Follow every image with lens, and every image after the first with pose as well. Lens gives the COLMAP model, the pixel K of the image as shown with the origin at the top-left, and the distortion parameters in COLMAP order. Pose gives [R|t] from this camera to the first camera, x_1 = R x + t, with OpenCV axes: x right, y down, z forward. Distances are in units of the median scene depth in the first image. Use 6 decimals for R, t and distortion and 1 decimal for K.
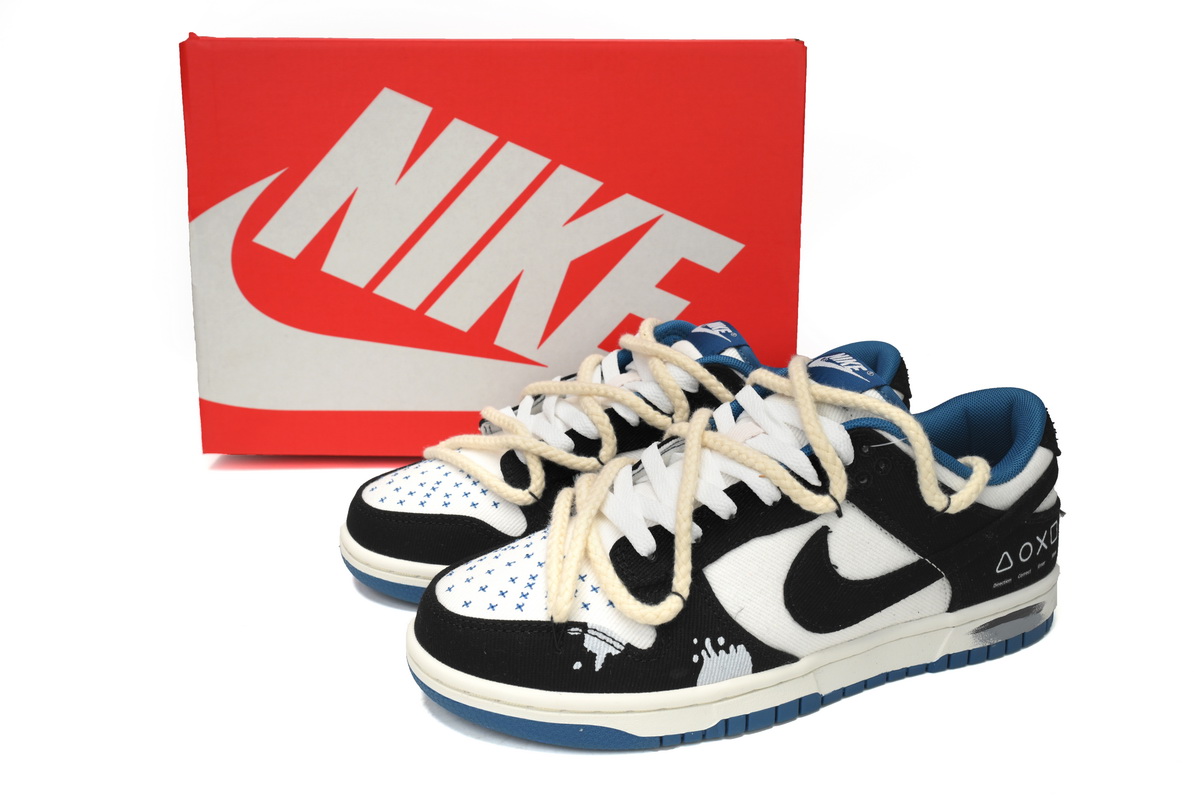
lens RADIAL K [[1095.6, 0, 600.0], [0, 1095.6, 400.0], [0, 0, 1]] dist [-0.003352, -0.001079]
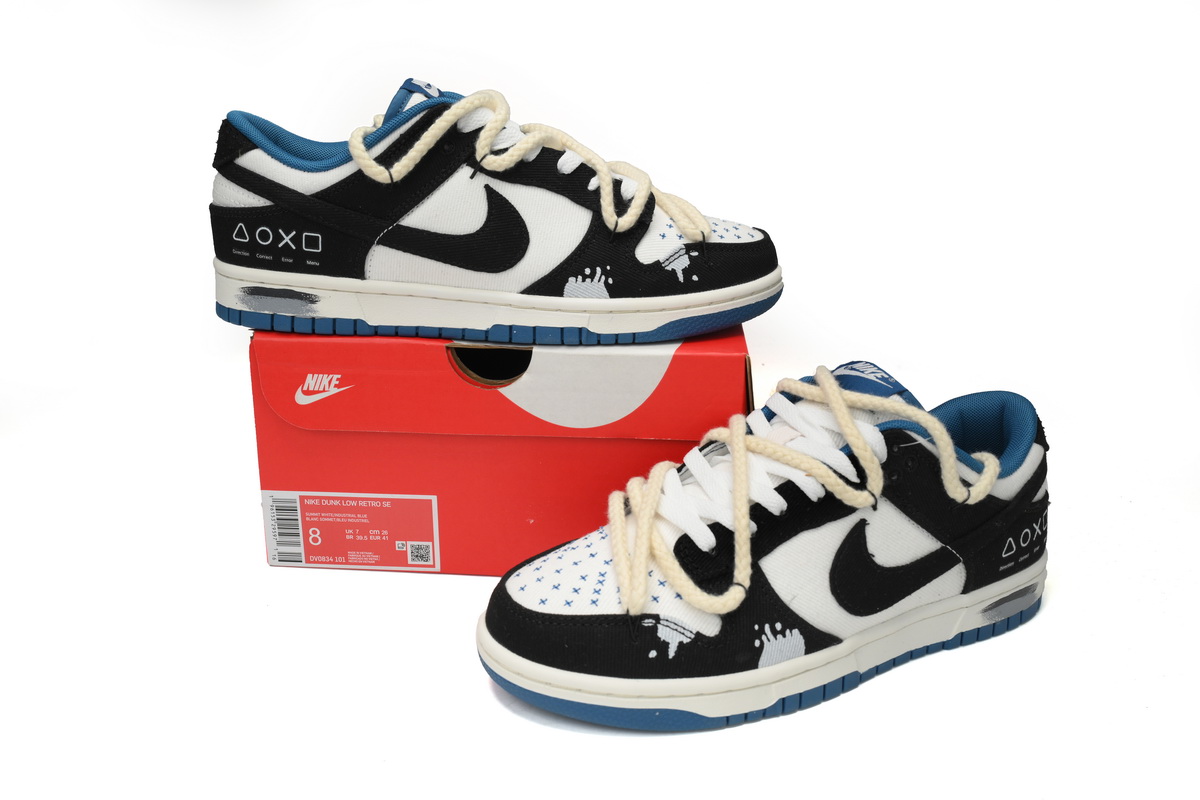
lens RADIAL K [[1095.6, 0, 600.0], [0, 1095.6, 400.0], [0, 0, 1]] dist [-0.003352, -0.001079]
pose [[0.993517, -0.017391, 0.112342, -0.179796], [0.018557, 0.999784, -0.009345, 0.000731], [-0.112155, 0.011369, 0.993626, -0.068326]]
